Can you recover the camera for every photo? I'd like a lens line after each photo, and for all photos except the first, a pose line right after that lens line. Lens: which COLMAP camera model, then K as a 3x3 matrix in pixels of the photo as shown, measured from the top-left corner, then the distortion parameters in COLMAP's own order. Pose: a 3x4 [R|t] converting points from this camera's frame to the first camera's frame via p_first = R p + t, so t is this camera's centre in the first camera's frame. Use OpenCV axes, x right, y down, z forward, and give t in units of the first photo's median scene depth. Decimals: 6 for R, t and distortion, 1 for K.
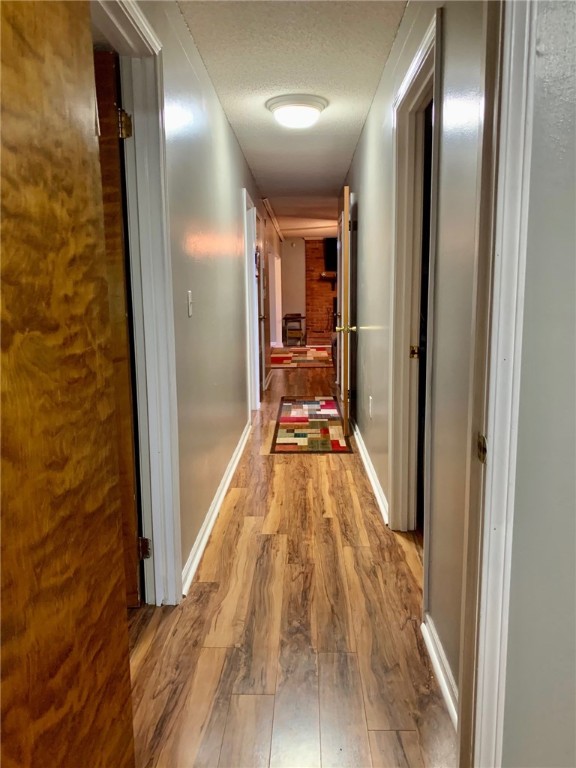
lens RADIAL K [[583.4, 0, 287.4], [0, 583.4, 383.8], [0, 0, 1]] dist [0.019998, -0.028167]
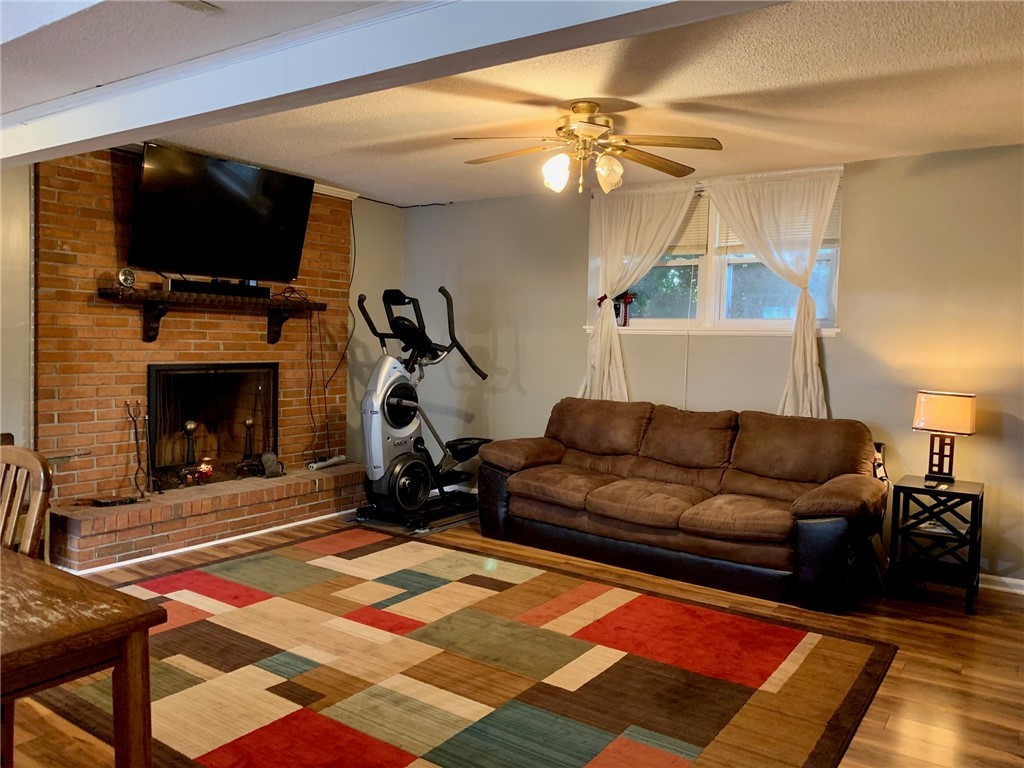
lens RADIAL K [[777.8, 0, 513.1], [0, 777.8, 379.3], [0, 0, 1]] dist [0.019998, -0.028167]
pose [[0.545400, -0.012616, 0.838081, -0.131050], [0.090218, 0.994961, -0.043734, -0.110806], [-0.833306, 0.099462, 0.543790, 0.662828]]
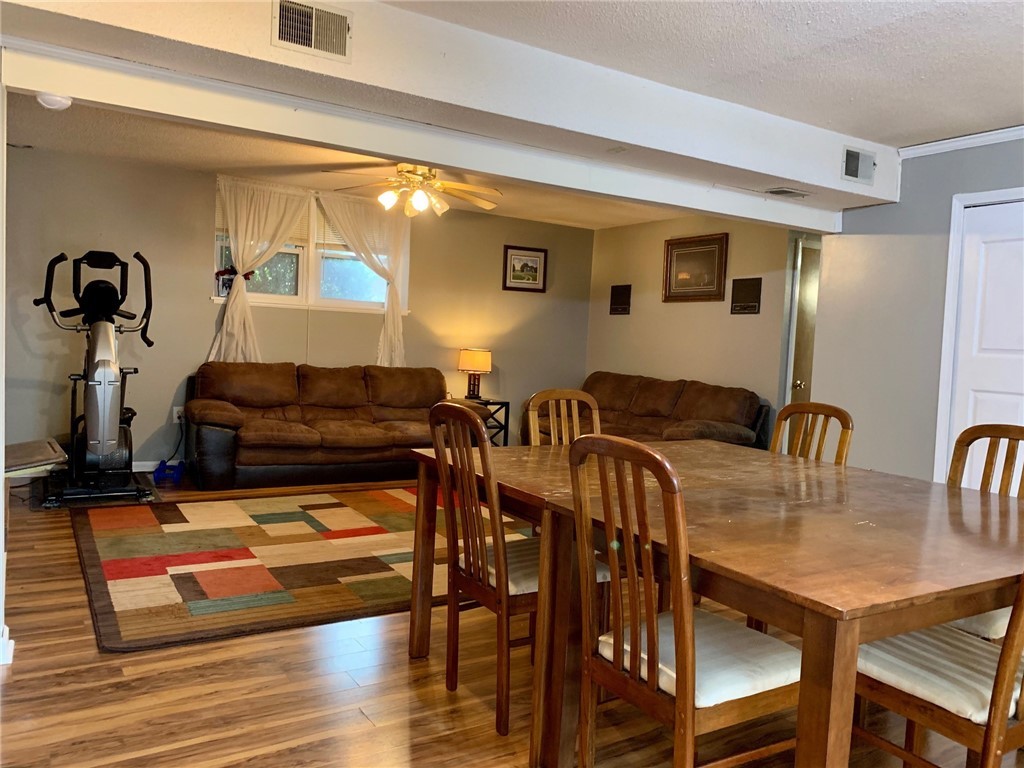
lens RADIAL K [[777.8, 0, 517.6], [0, 777.8, 384.8], [0, 0, 1]] dist [0.019998, -0.028167]
pose [[-0.553304, -0.055720, 0.831113, -0.251554], [0.087127, 0.988416, 0.124269, -0.144526], [-0.828410, 0.141171, -0.542040, 0.966361]]
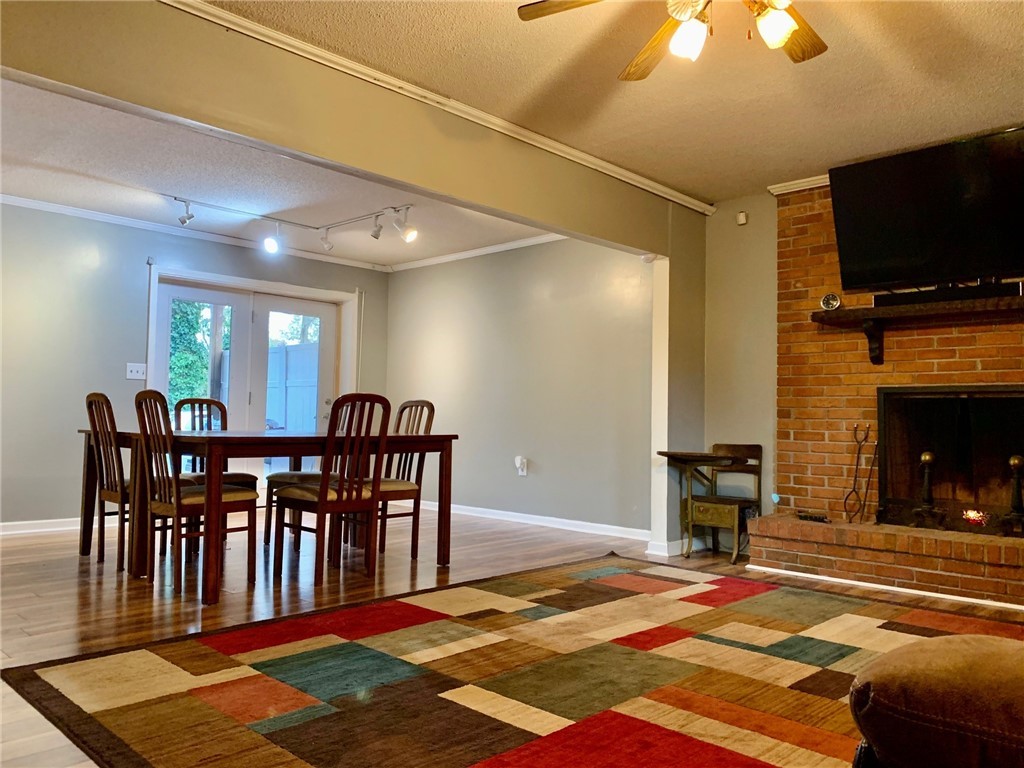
lens RADIAL K [[777.8, 0, 514.5], [0, 777.8, 382.6], [0, 0, 1]] dist [0.019998, -0.028167]
pose [[0.741412, -0.003159, -0.671042, 0.191743], [-0.126145, 0.981506, -0.143994, -0.080687], [0.659086, 0.191408, 0.727302, 0.640451]]
